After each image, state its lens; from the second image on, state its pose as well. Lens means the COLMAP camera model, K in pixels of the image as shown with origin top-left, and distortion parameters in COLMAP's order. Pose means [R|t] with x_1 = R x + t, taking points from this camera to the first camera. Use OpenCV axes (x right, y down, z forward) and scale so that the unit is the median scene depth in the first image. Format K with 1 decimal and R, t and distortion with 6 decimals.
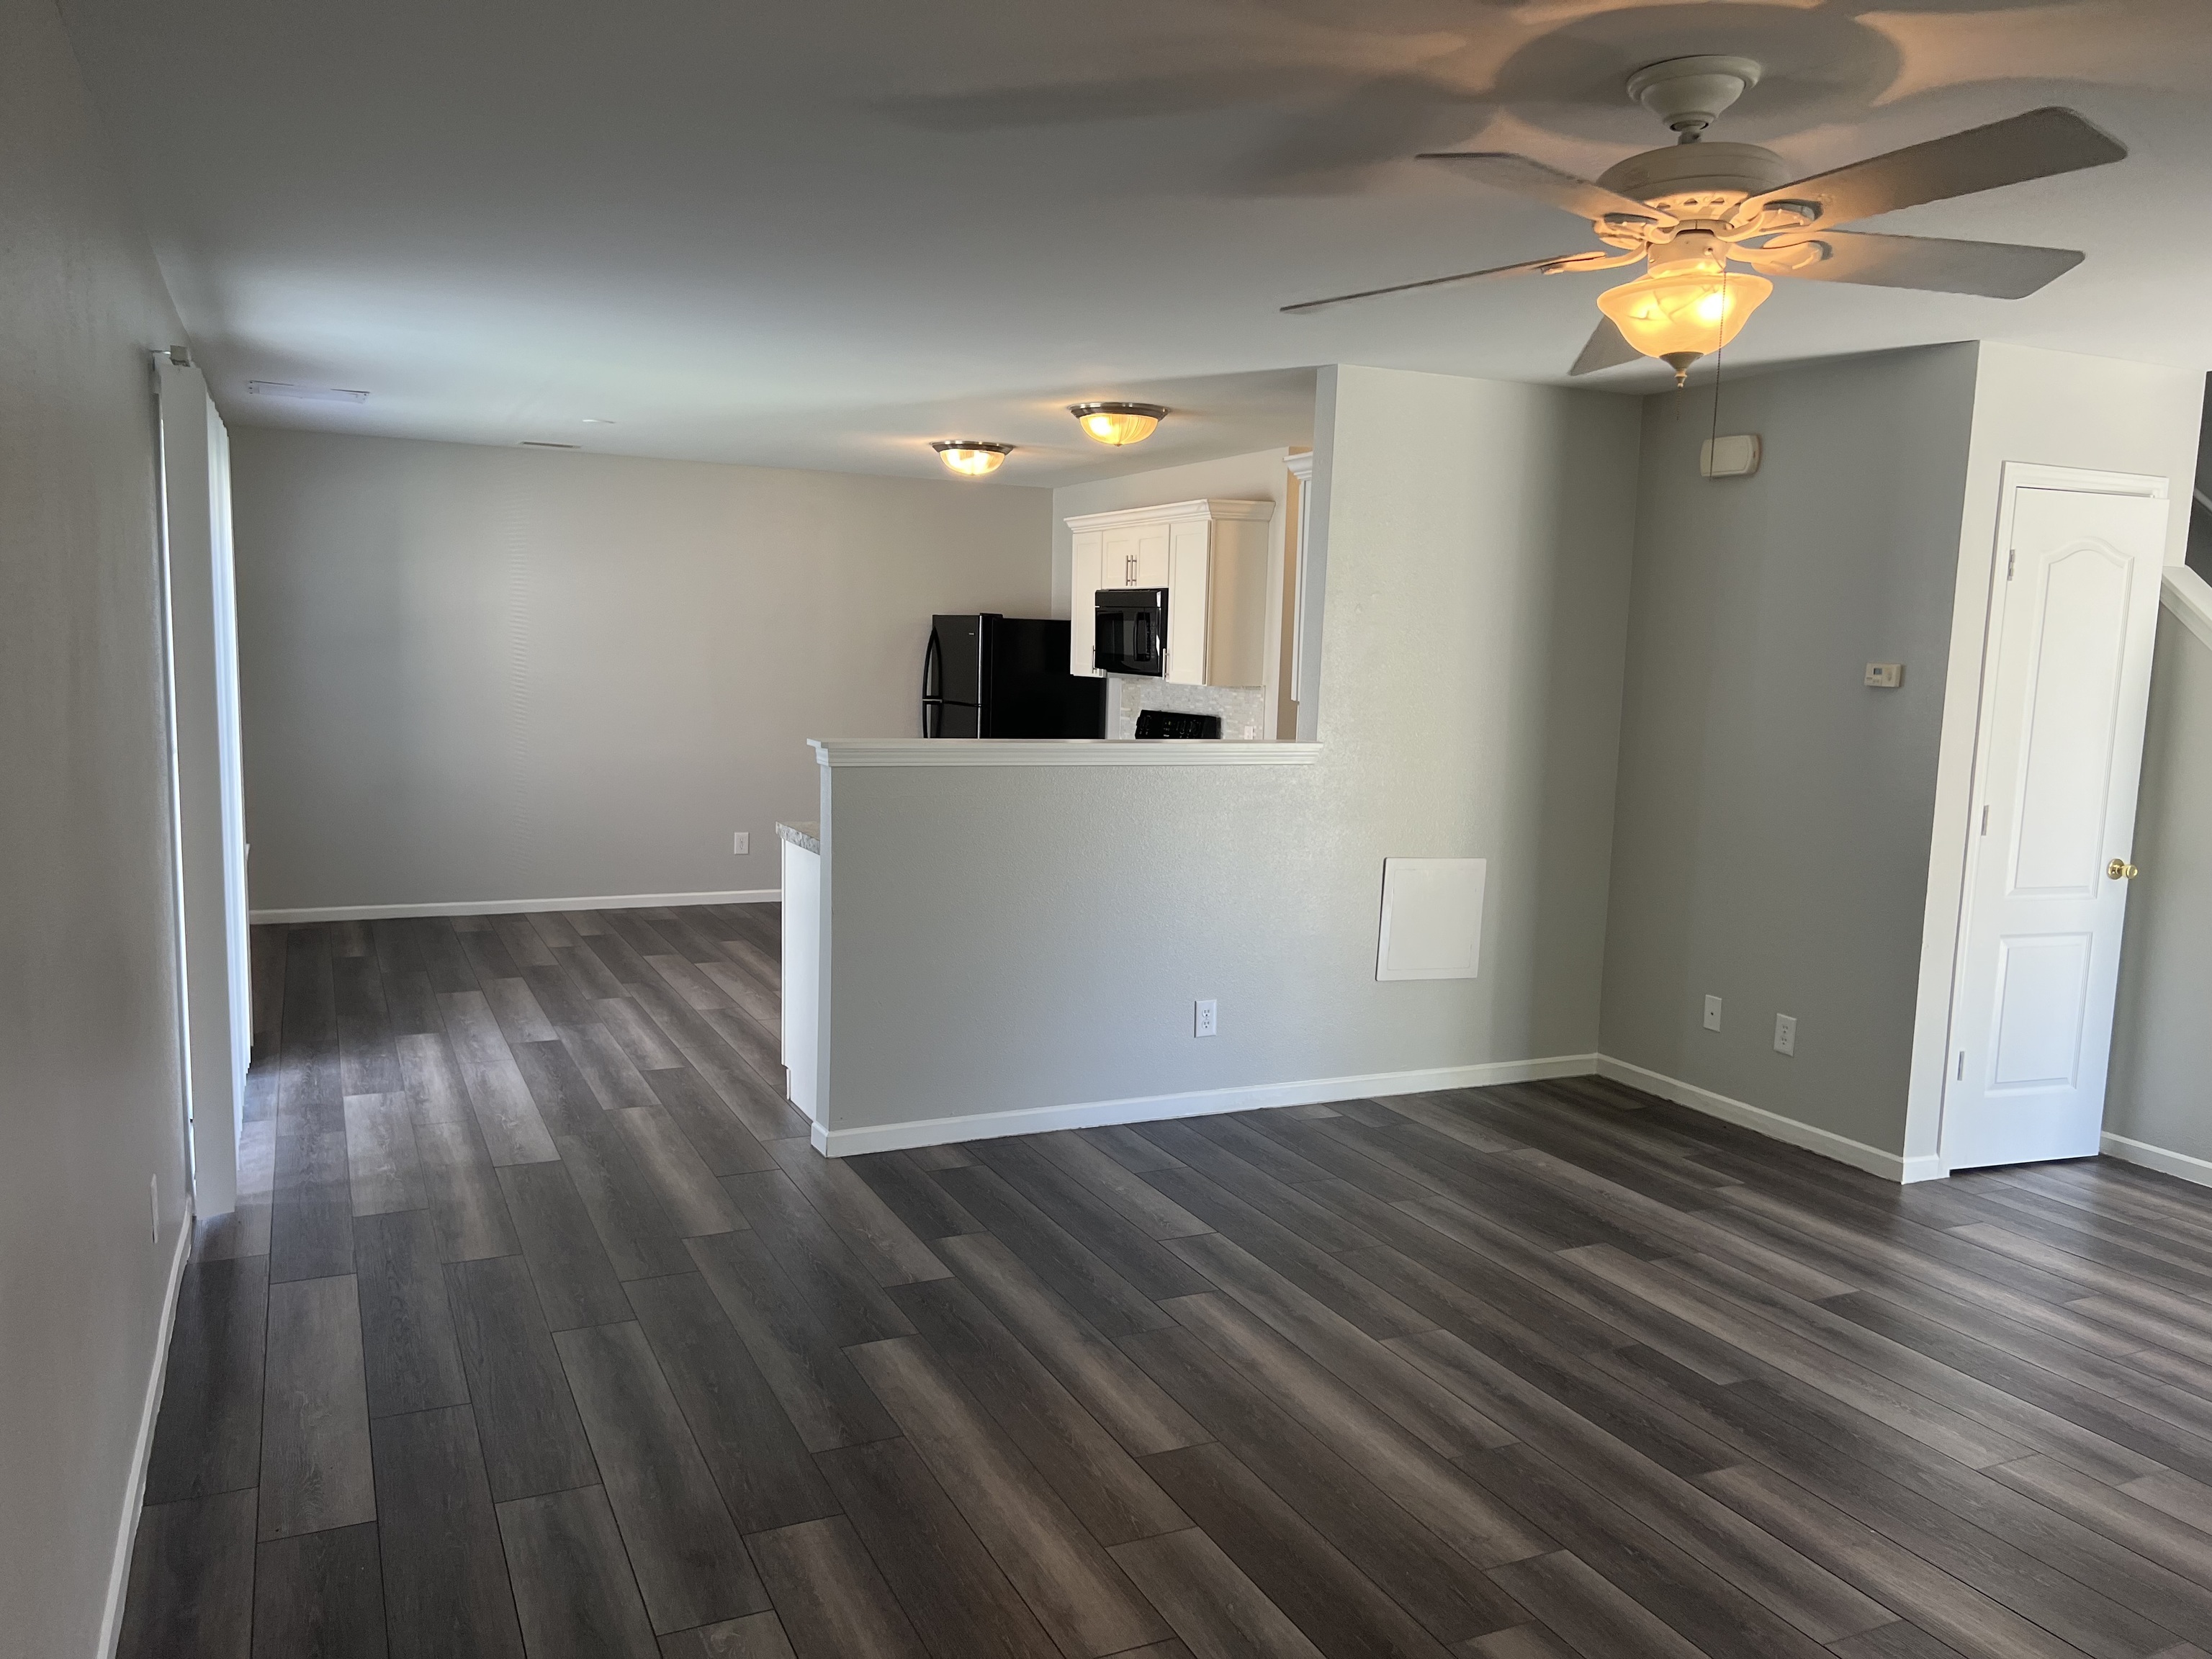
lens RADIAL K [[1640.1, 0, 1130.6], [0, 1640.1, 842.2], [0, 0, 1]] dist [0.081920, -0.069164]
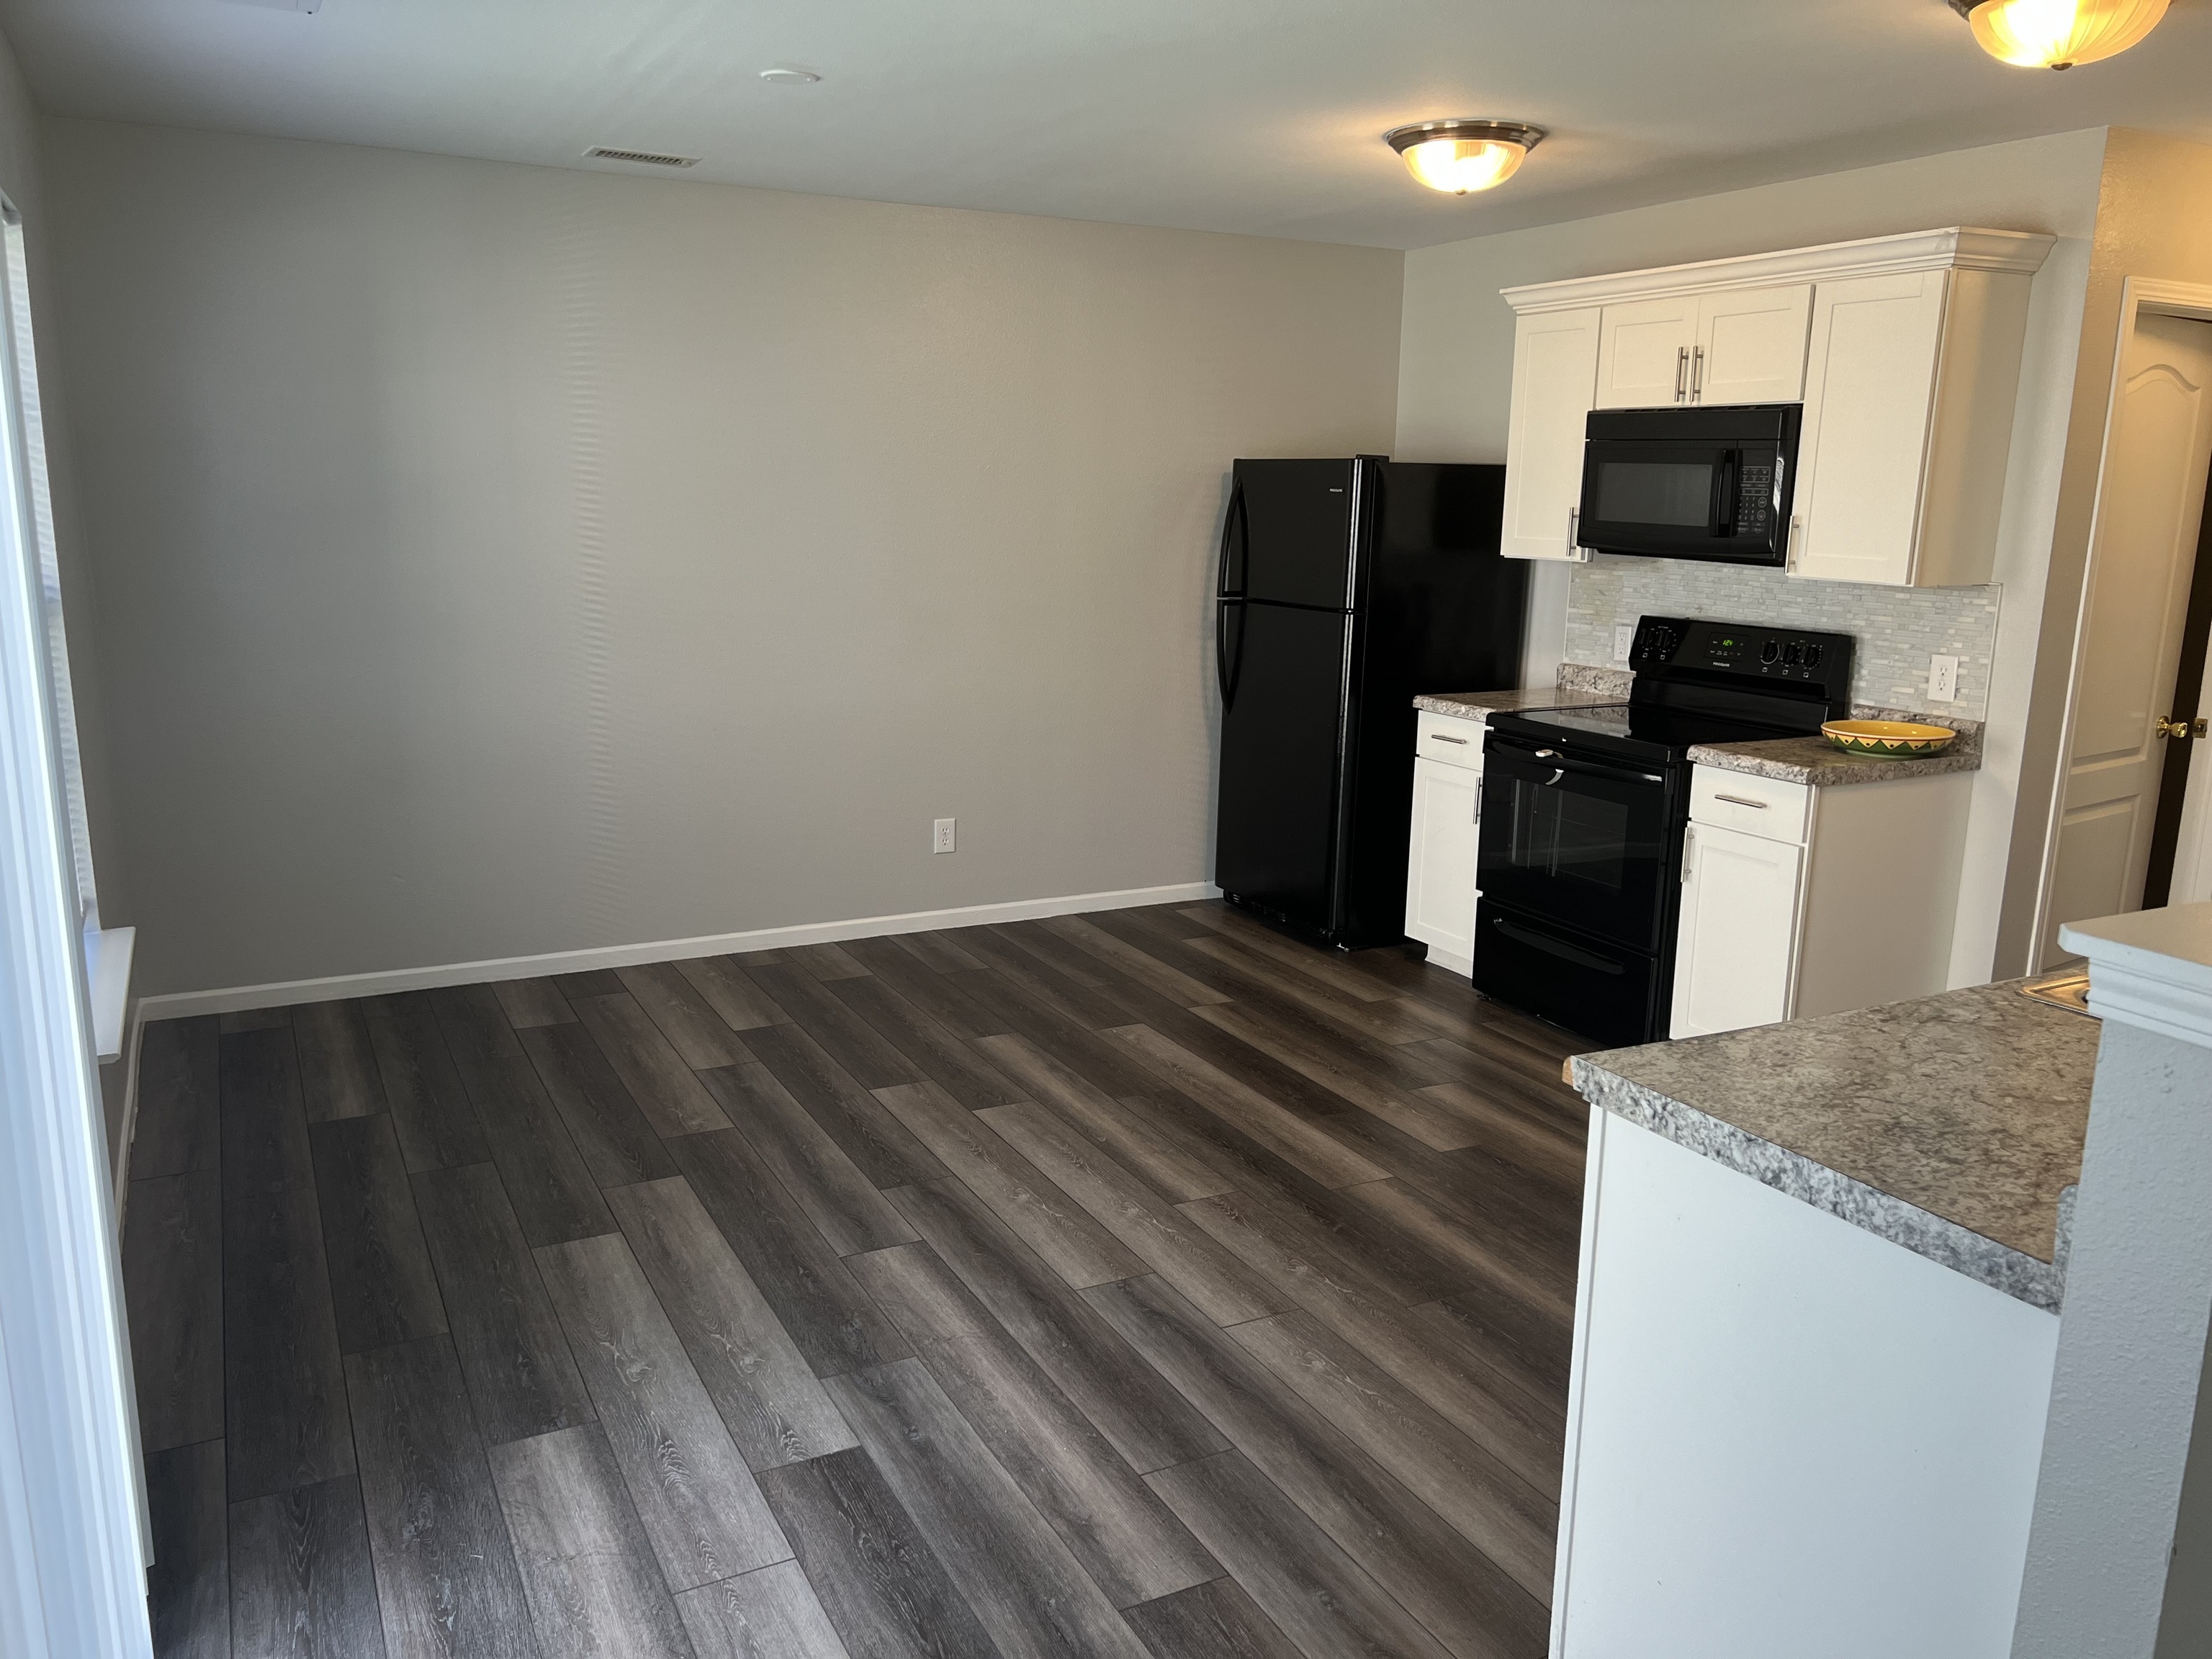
lens RADIAL K [[1632.2, 0, 1106.0], [0, 1632.2, 829.5], [0, 0, 1]] dist [0.073304, -0.123330]
pose [[0.999540, -0.014205, 0.026791, -0.202406], [0.011881, 0.996311, 0.084994, -0.056511], [-0.027900, -0.084637, 0.996021, 0.403732]]
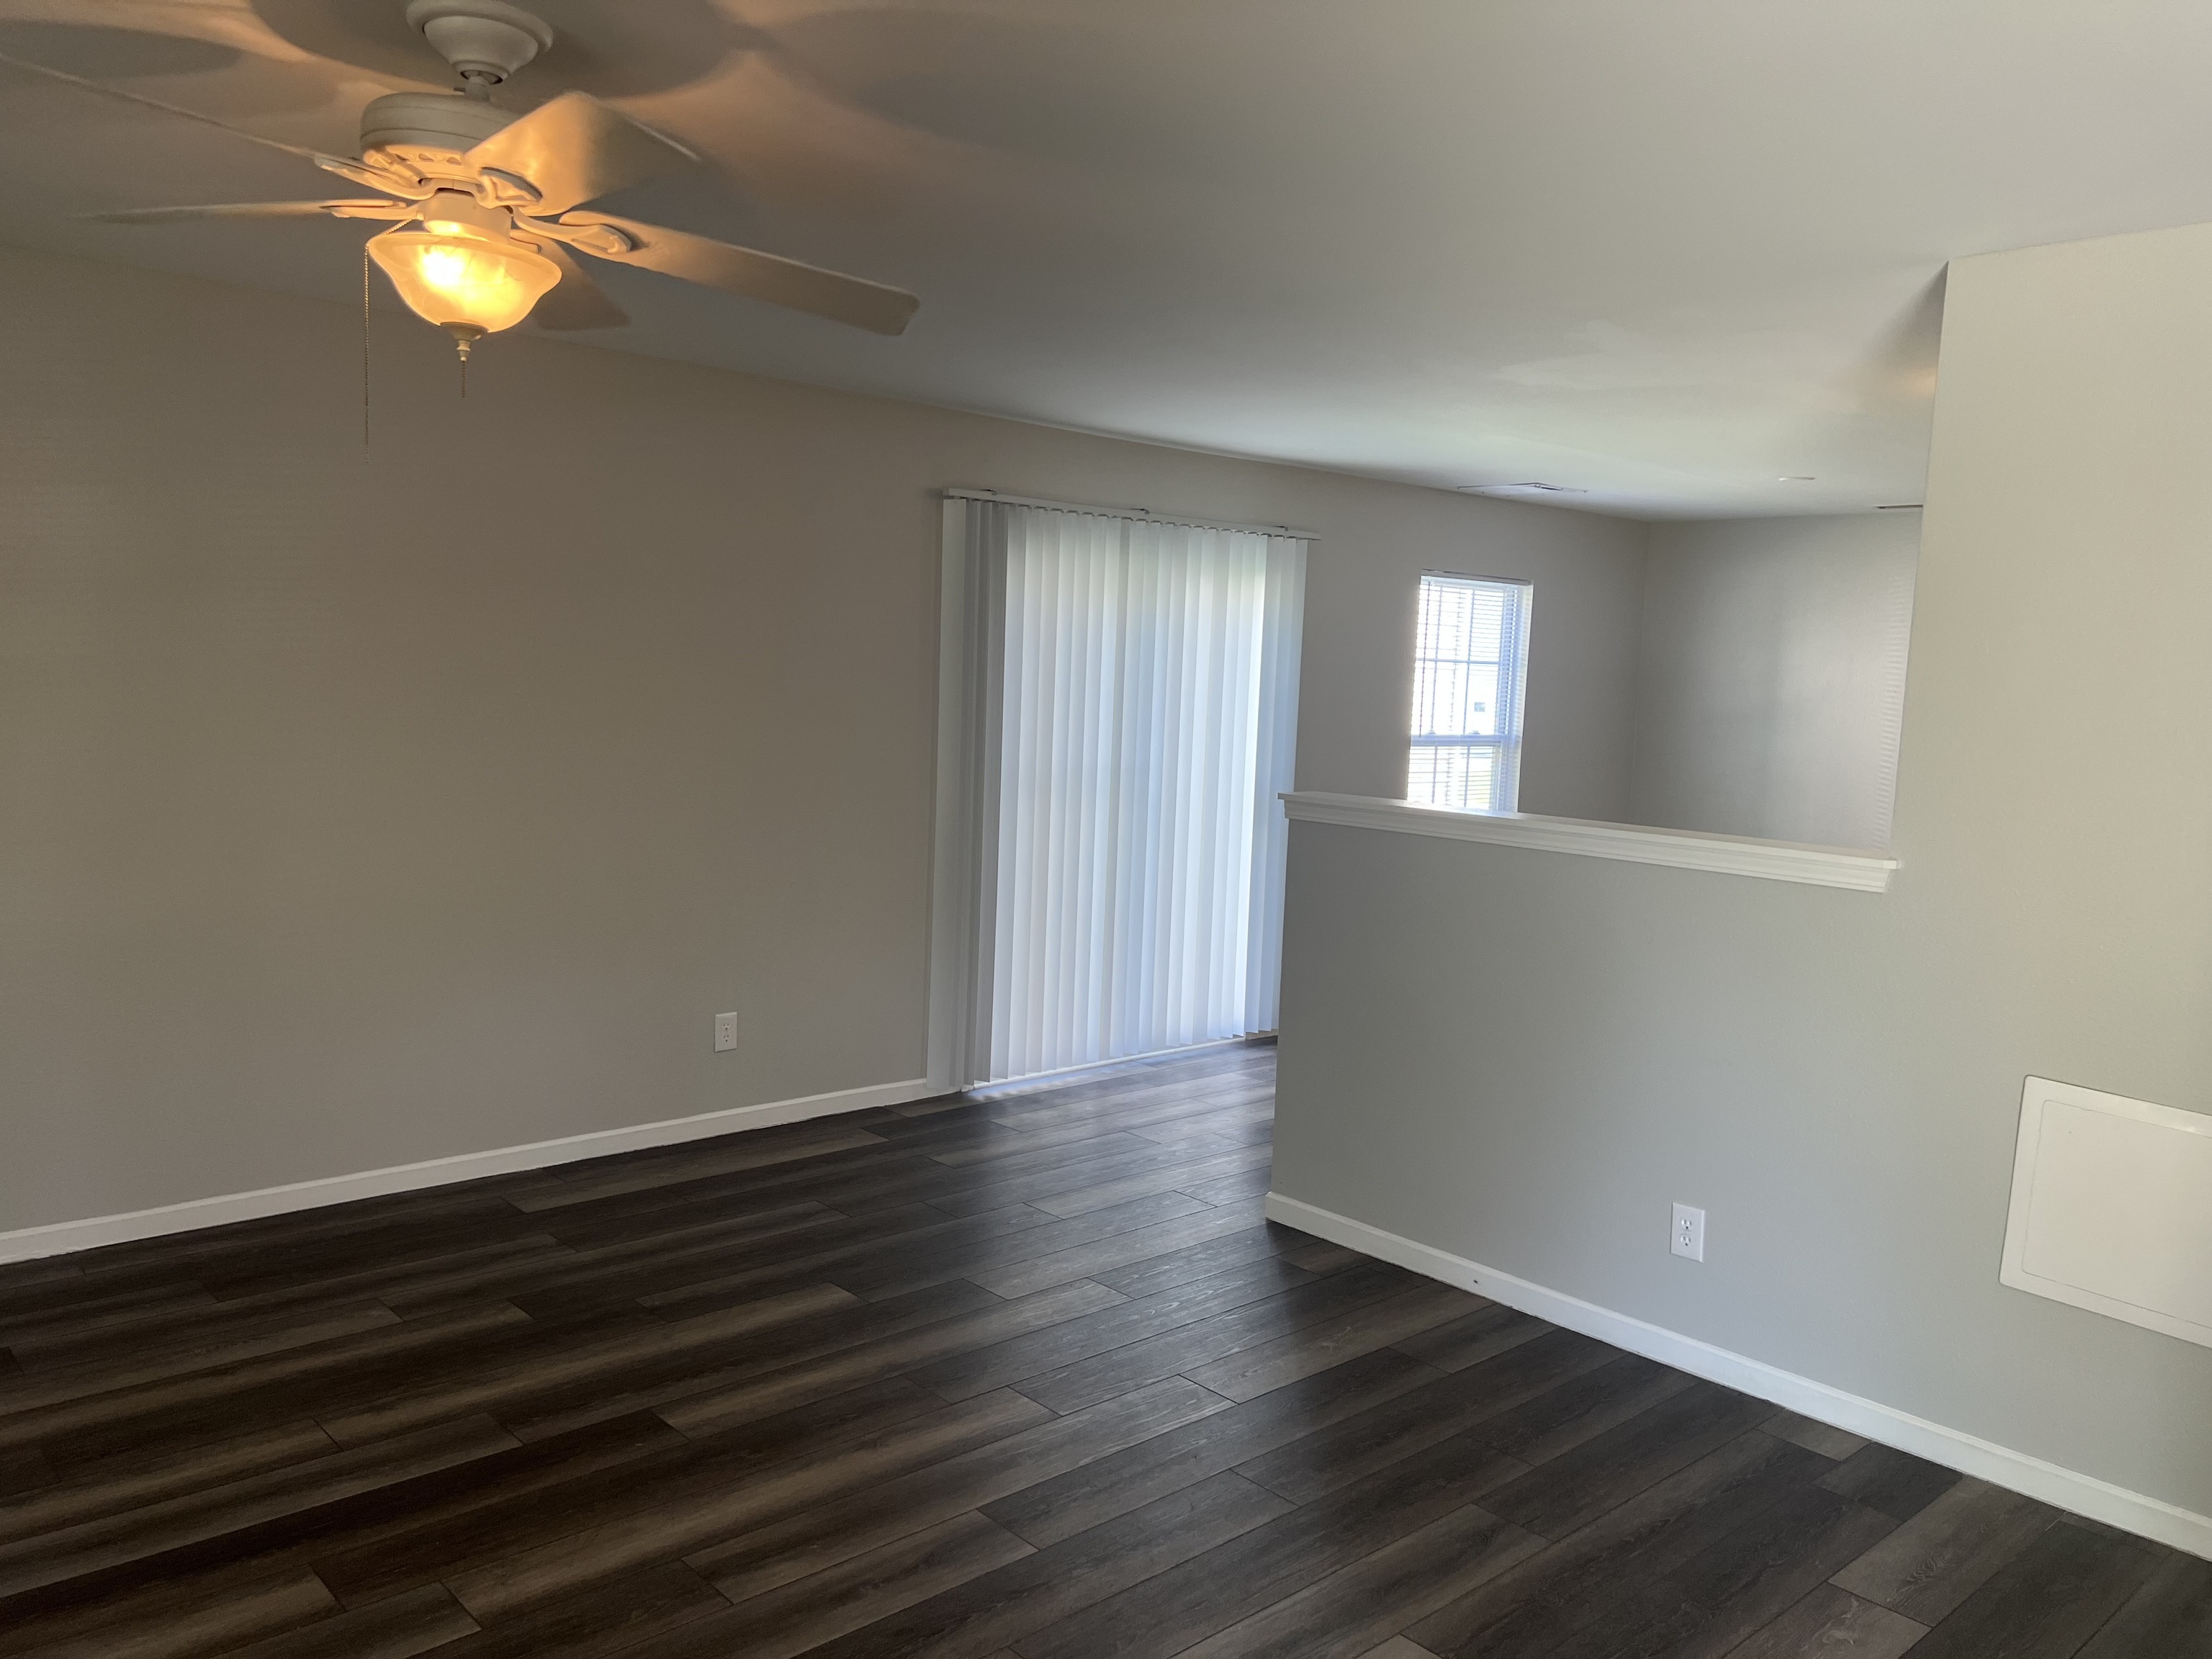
lens RADIAL K [[1697.1, 0, 1106.0], [0, 1697.1, 829.5], [0, 0, 1]] dist [0.035254, -0.000691]
pose [[0.284967, 0.072826, -0.955767, 6.613647], [-0.147058, 0.988627, 0.031484, -0.488867], [0.947190, 0.131581, 0.292435, 5.303537]]
